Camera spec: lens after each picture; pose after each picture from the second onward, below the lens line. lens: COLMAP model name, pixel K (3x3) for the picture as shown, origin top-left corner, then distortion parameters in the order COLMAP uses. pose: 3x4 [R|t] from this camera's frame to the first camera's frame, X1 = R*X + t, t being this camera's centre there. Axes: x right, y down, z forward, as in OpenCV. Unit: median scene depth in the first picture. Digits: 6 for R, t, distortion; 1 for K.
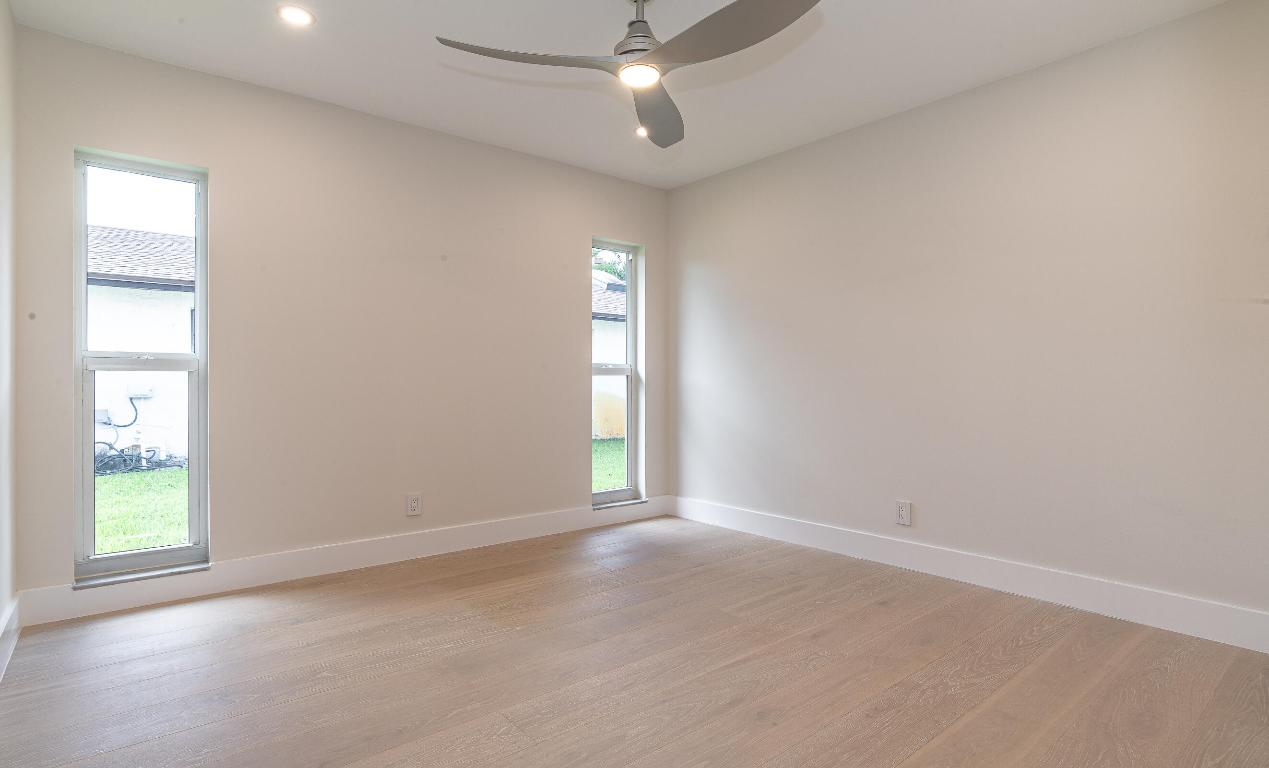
lens RADIAL K [[629.5, 0, 630.2], [0, 629.5, 390.0], [0, 0, 1]] dist [-0.035480, 0.018804]
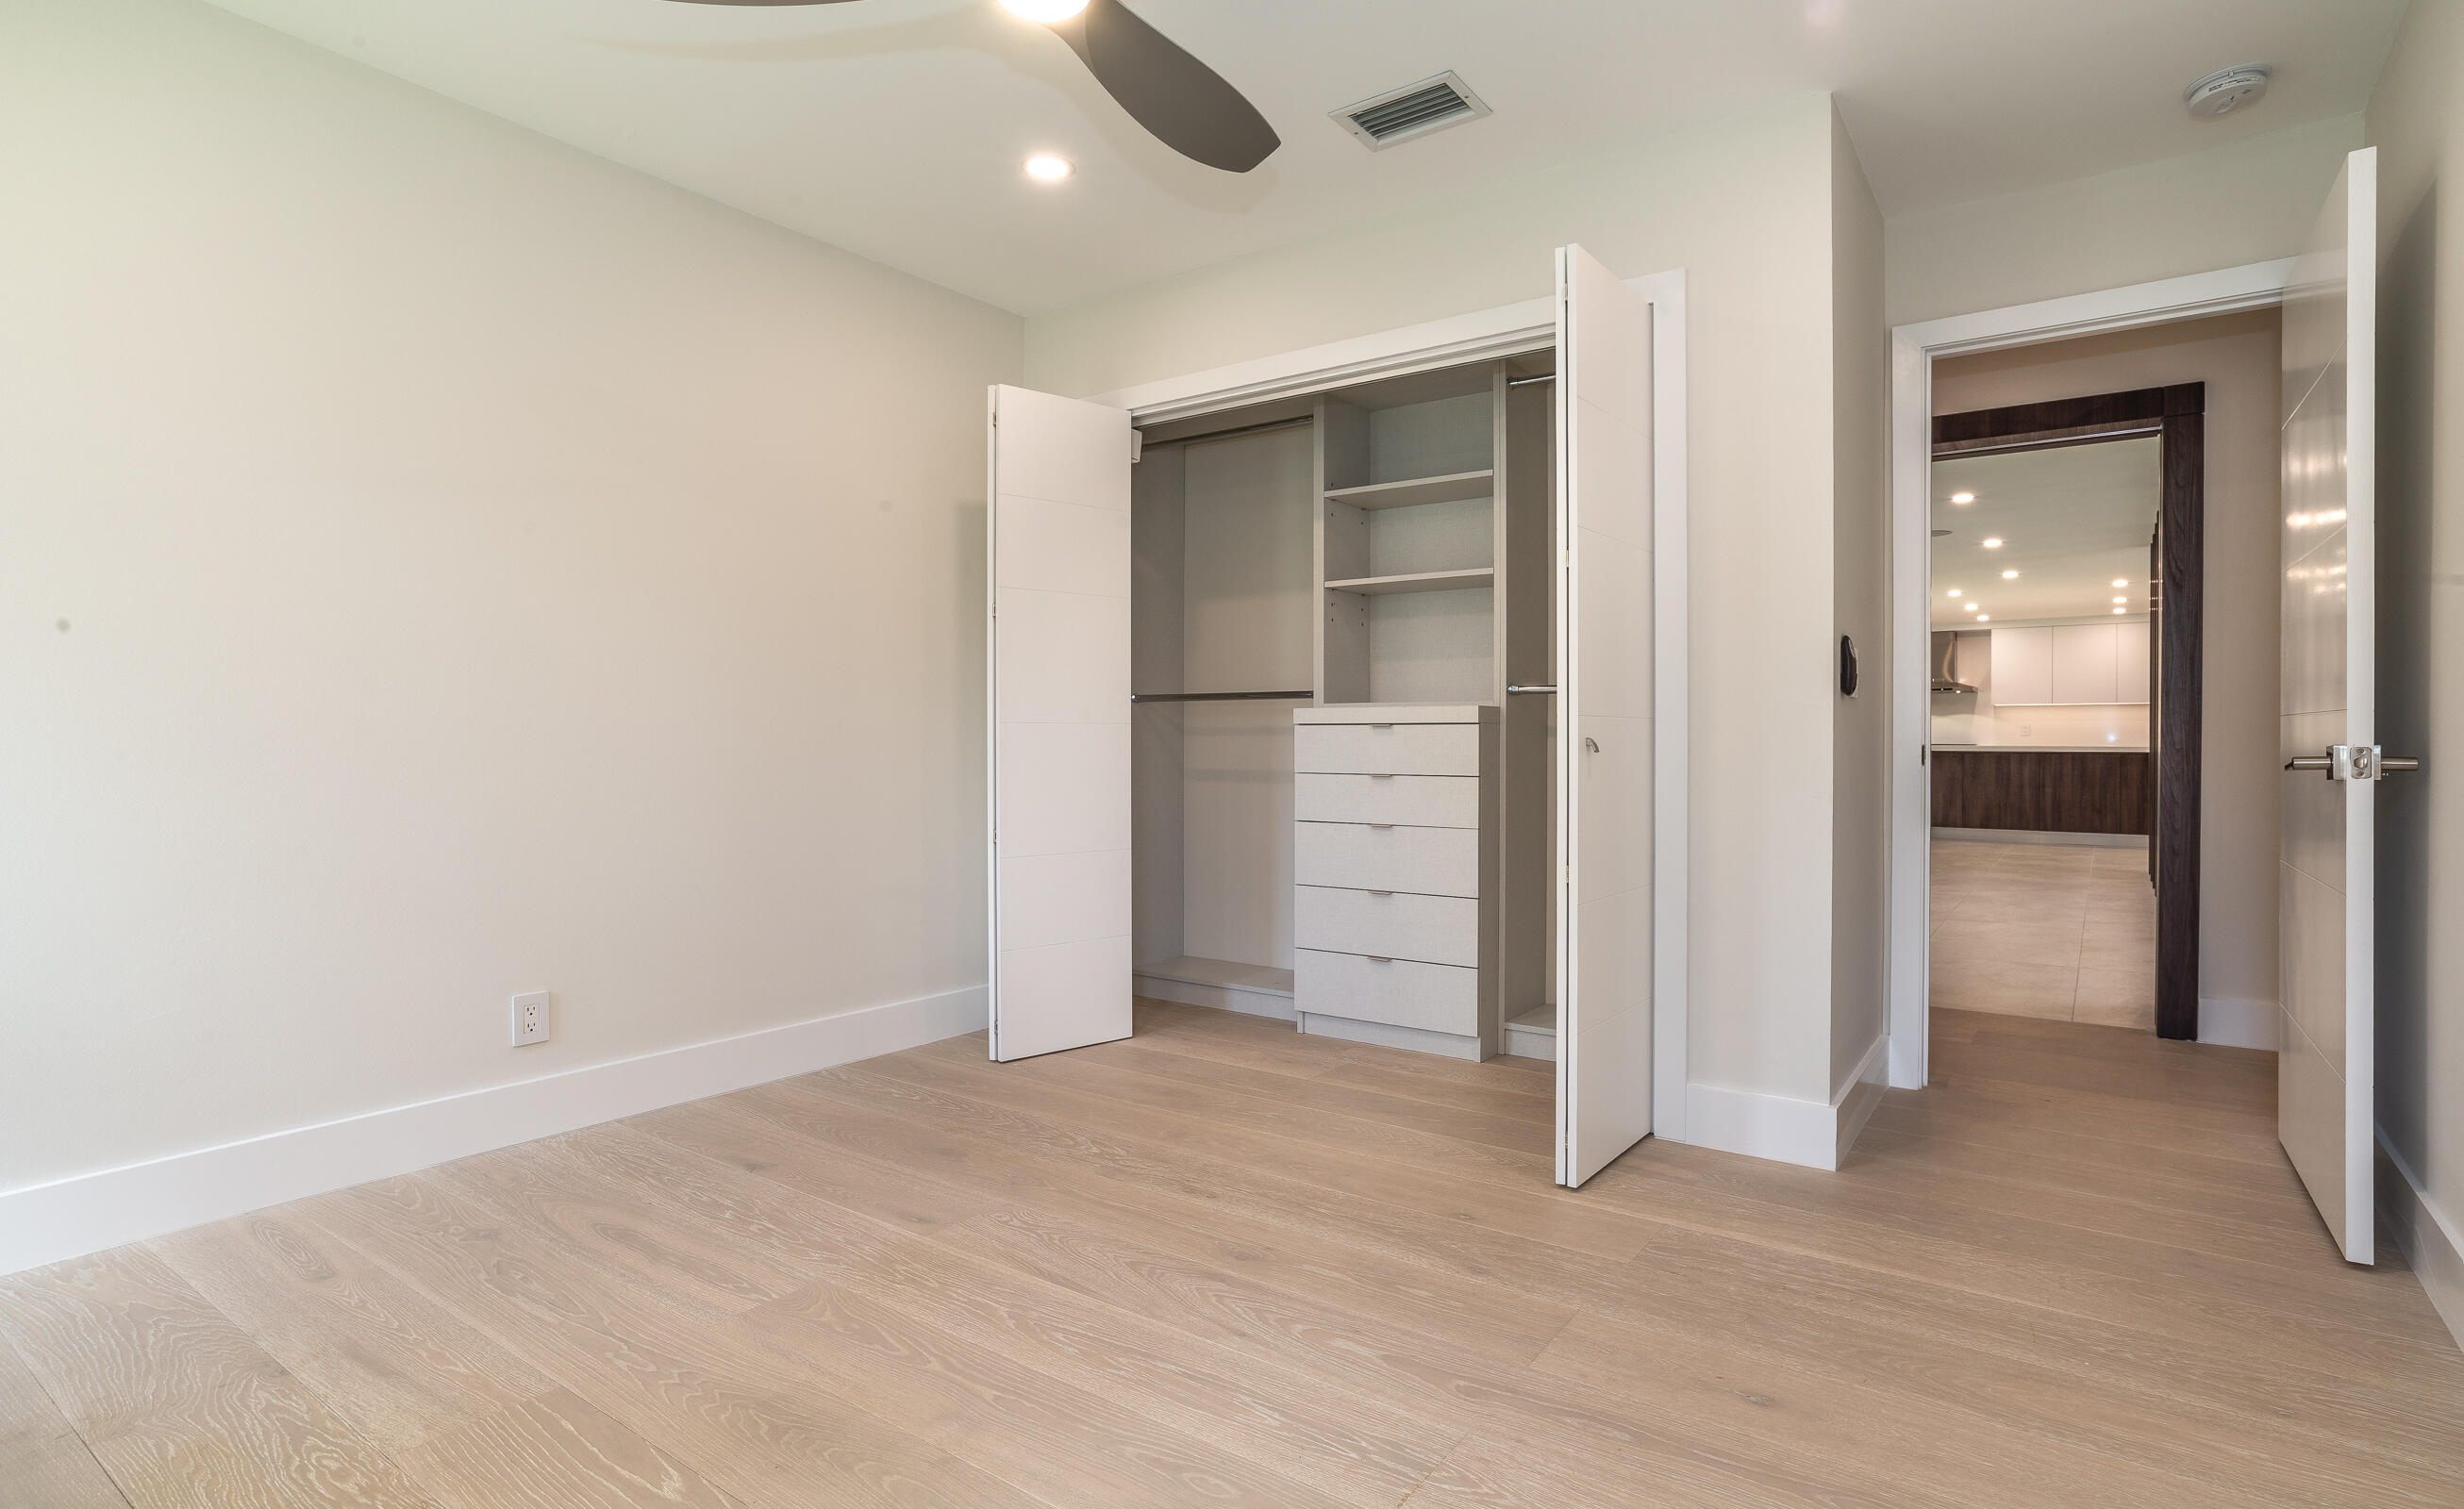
lens RADIAL K [[1222.2, 0, 1241.2], [0, 1222.2, 753.6], [0, 0, 1]] dist [-0.035480, 0.018804]
pose [[-0.251814, -0.009577, 0.967728, -0.626741], [0.011434, 0.999852, 0.012870, 0.001009], [-0.967708, 0.014306, -0.251668, 0.851629]]
